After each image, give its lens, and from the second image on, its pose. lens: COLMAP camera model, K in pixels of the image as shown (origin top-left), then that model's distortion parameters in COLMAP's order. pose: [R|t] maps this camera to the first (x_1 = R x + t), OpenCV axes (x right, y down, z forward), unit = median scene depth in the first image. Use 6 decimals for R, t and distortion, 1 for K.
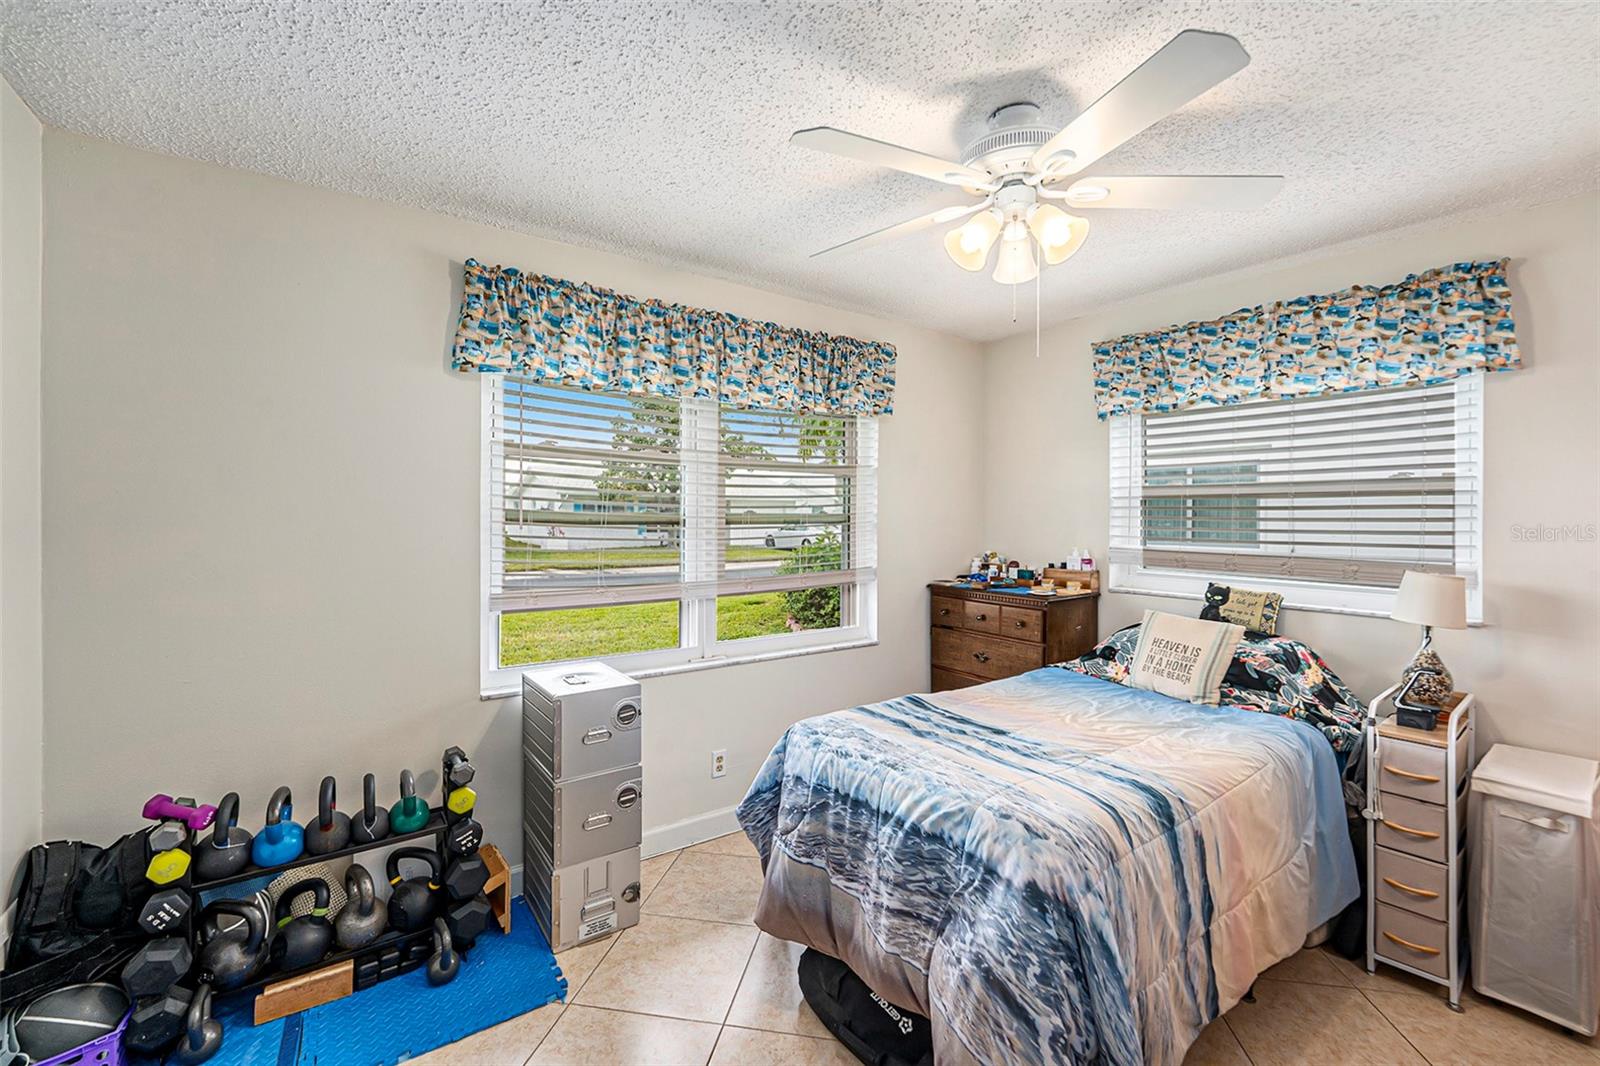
lens RADIAL K [[670.6, 0, 799.5], [0, 670.6, 523.6], [0, 0, 1]] dist [-0.020037, 0.000780]
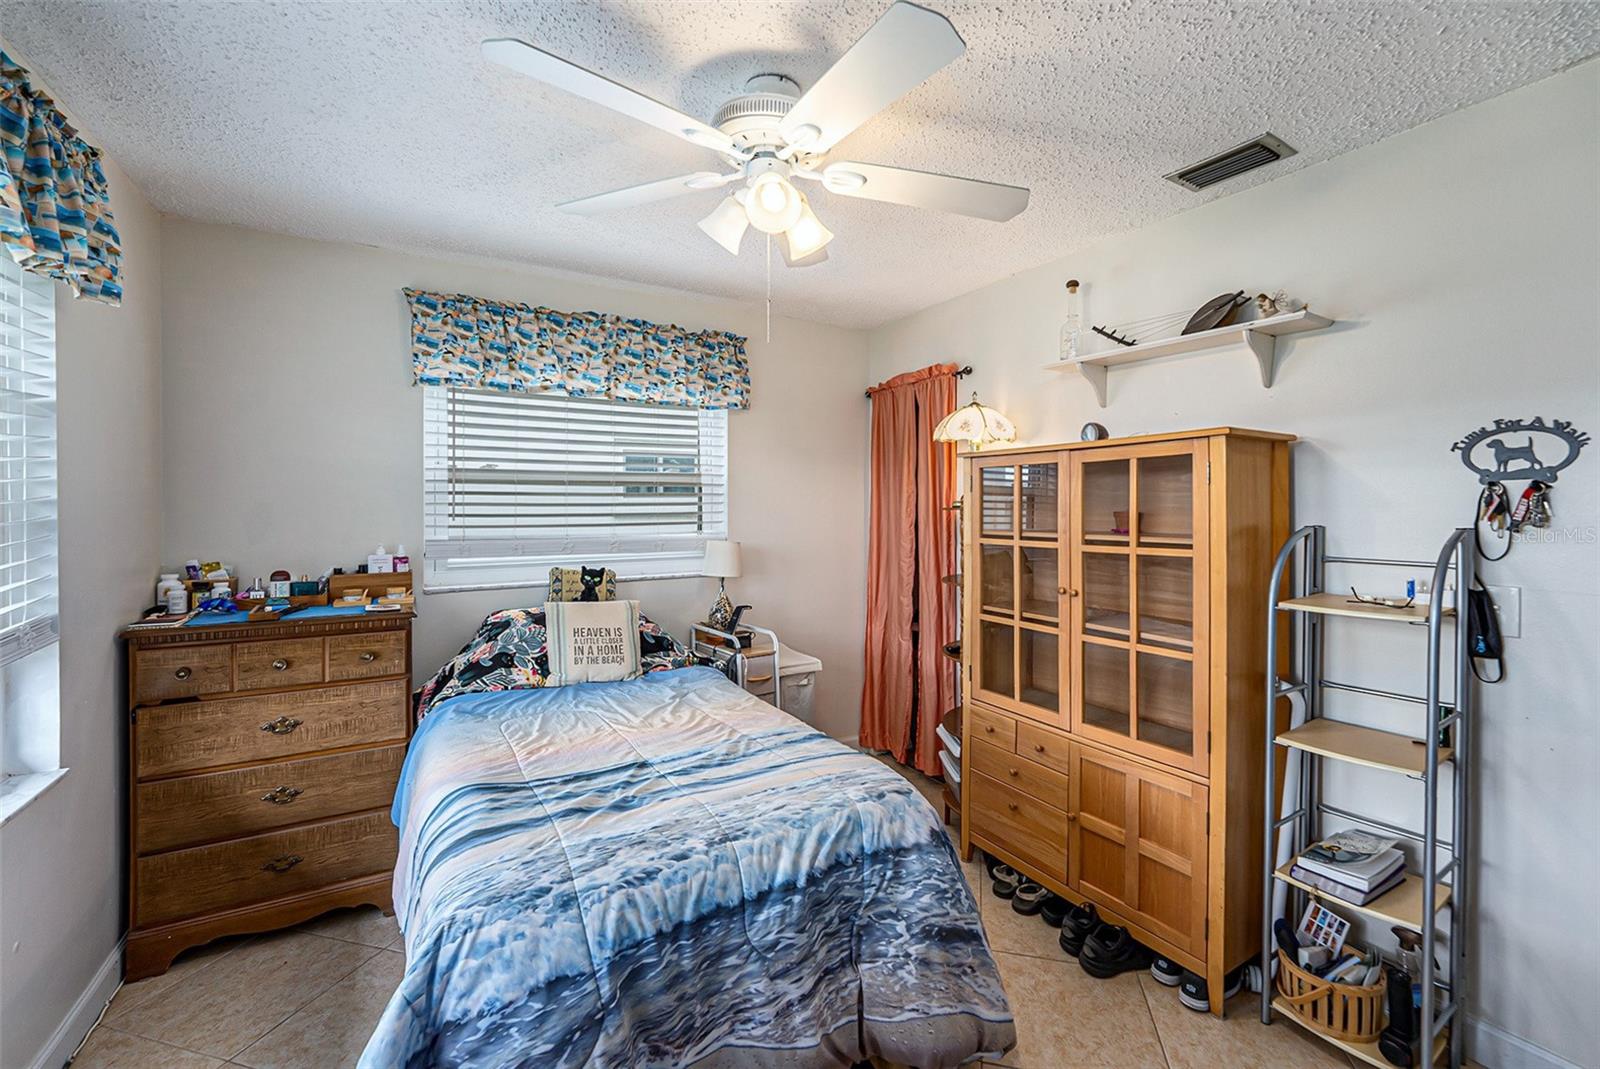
lens RADIAL K [[670.6, 0, 820.8], [0, 670.6, 499.4], [0, 0, 1]] dist [-0.020037, 0.000780]
pose [[0.068166, -0.000505, 0.997674, -0.489943], [0.011352, 0.999936, -0.000269, -0.014425], [-0.997609, 0.011344, 0.068168, 0.683039]]
